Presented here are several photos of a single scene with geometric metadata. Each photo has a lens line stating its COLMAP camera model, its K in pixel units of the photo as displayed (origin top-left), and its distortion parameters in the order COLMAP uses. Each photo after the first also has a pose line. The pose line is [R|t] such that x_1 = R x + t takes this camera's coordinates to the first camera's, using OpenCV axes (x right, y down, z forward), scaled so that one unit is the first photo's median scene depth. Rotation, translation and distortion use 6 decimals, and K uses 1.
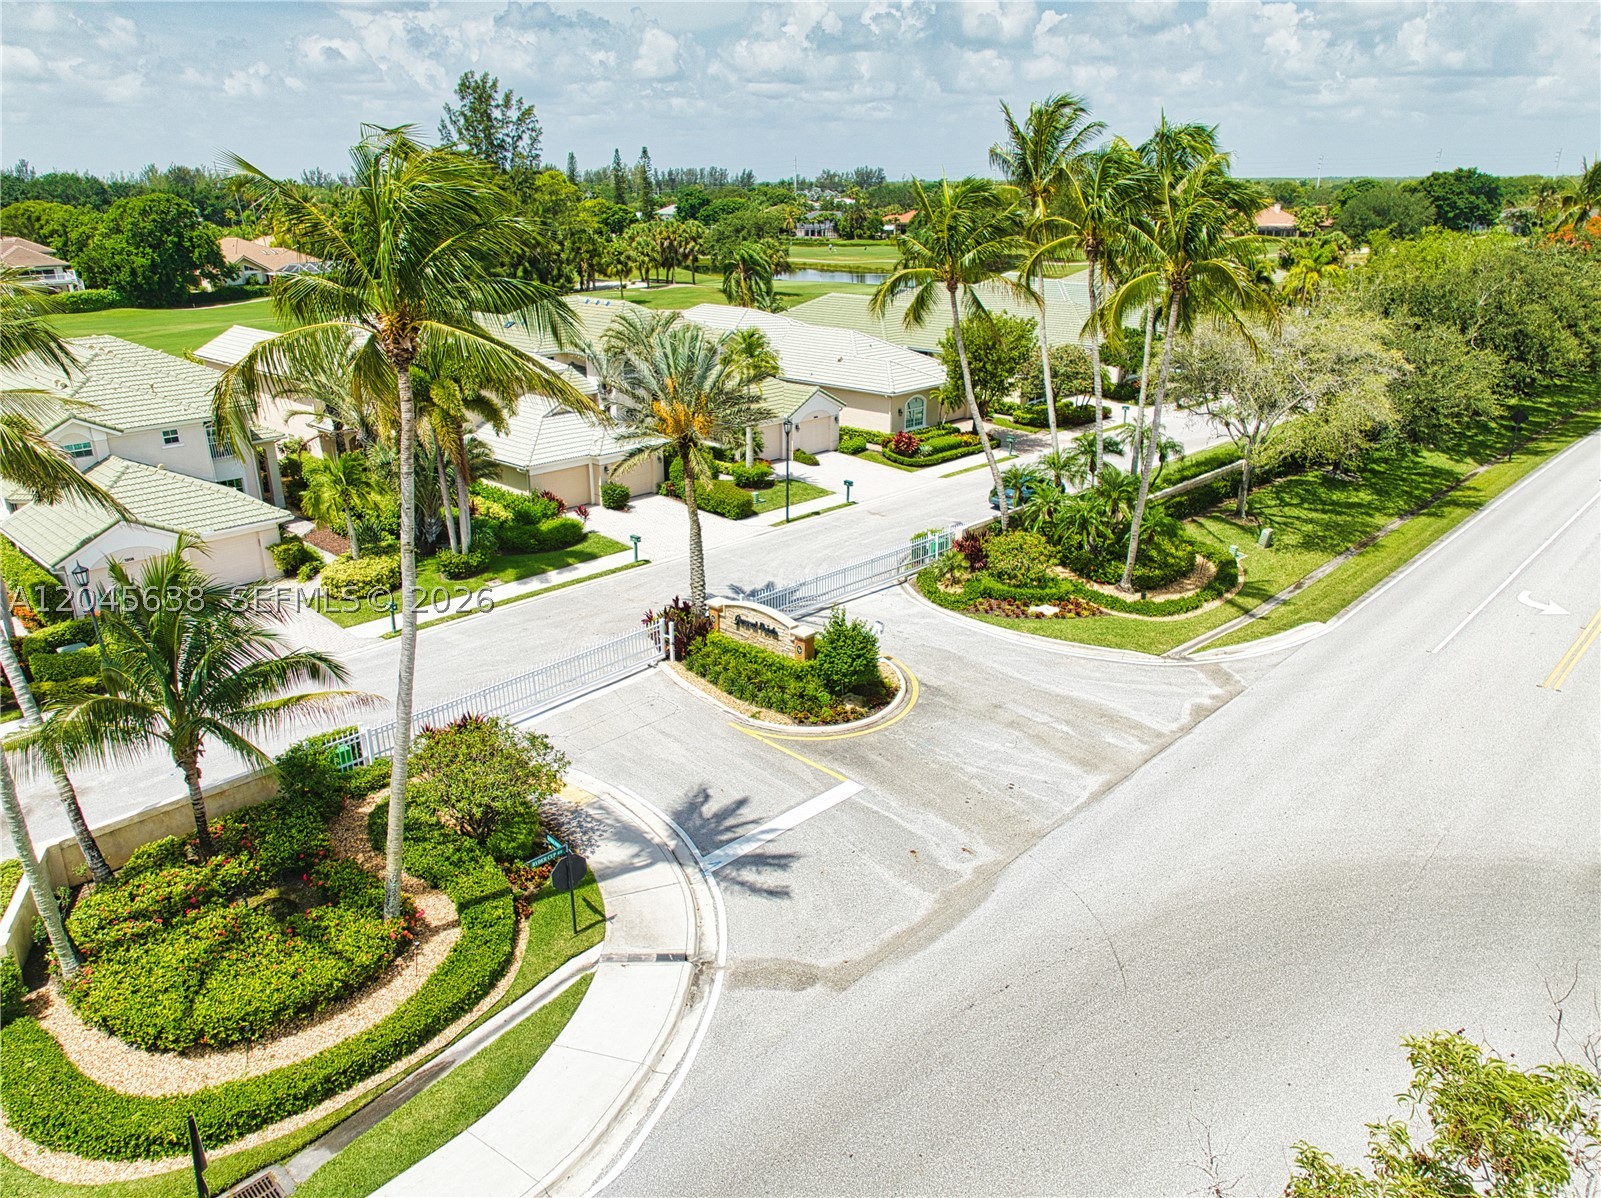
lens RADIAL K [[1155.8, 0, 802.3], [0, 1155.8, 626.4], [0, 0, 1]] dist [0.000835, 0.003963]
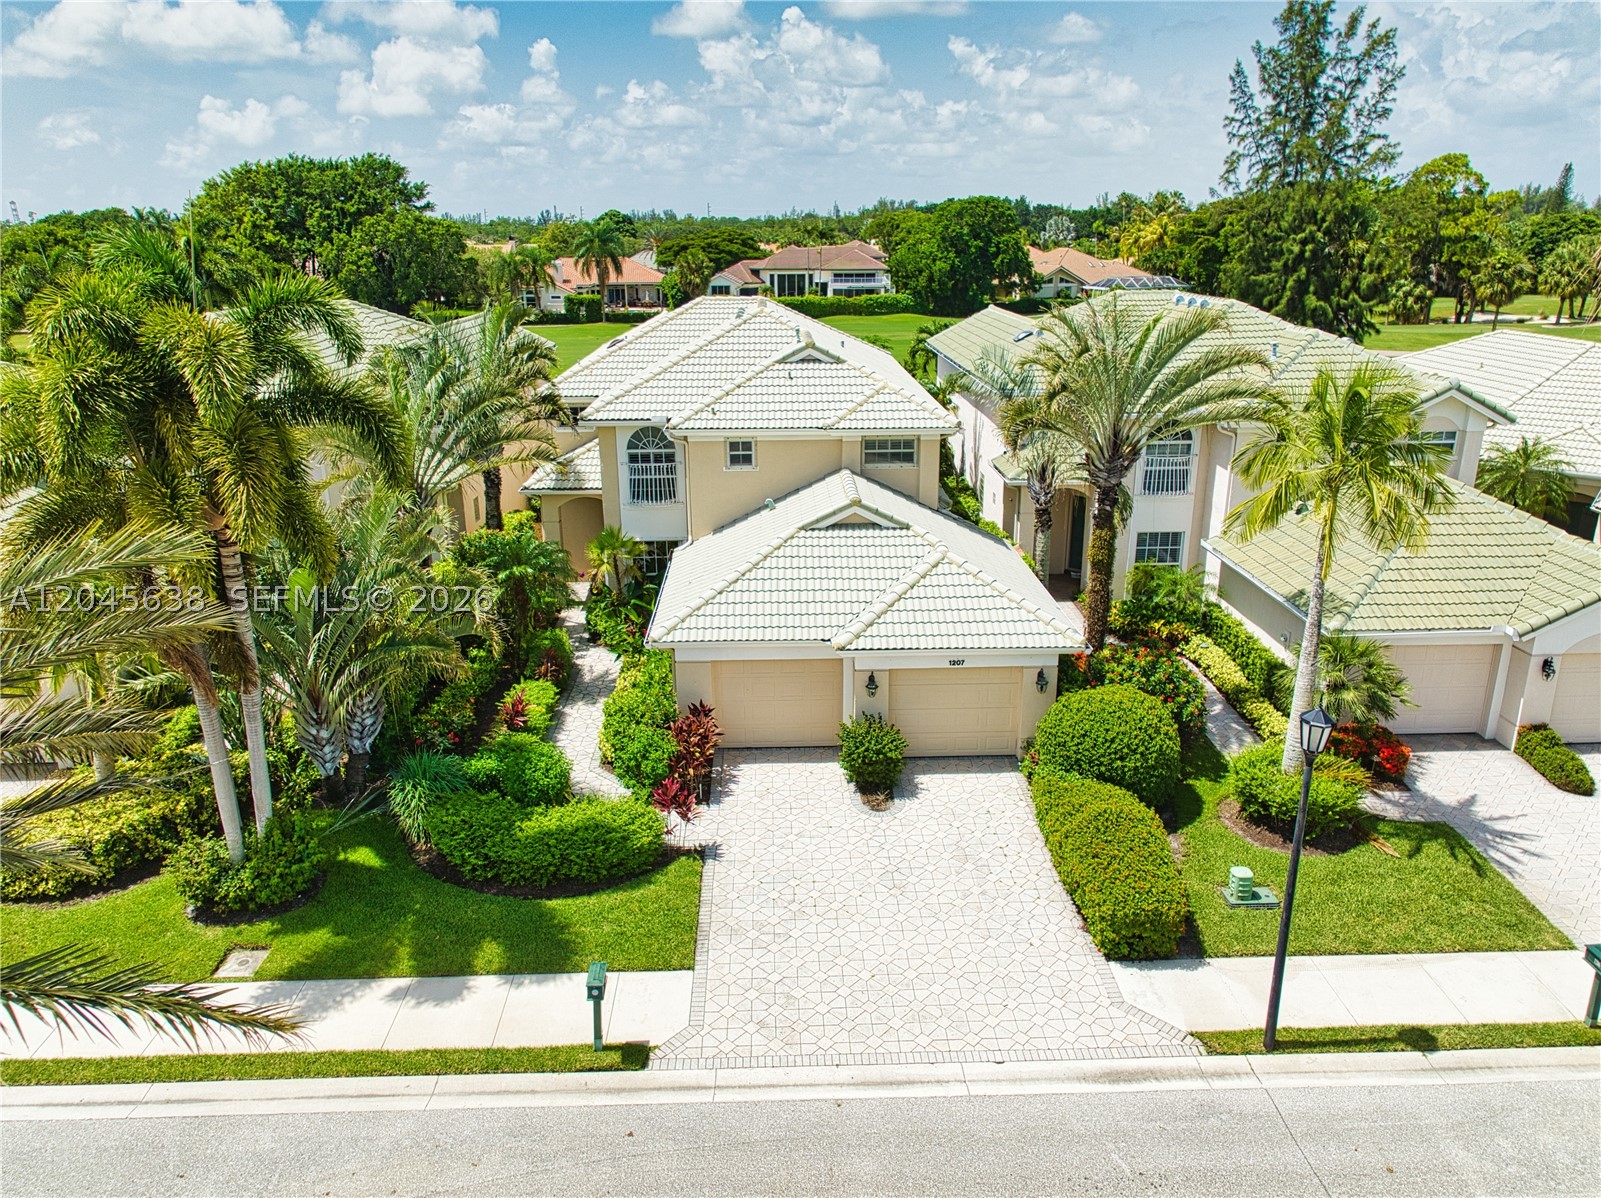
lens RADIAL K [[1042.3, 0, 799.5], [0, 1042.3, 652.6], [0, 0, 1]] dist [0.003661, 0.003077]
pose [[0.691703, 0.268277, -0.670503, 0.028299], [-0.254306, 0.959456, 0.121544, -0.095527], [0.675925, 0.086441, 0.731883, 0.365150]]
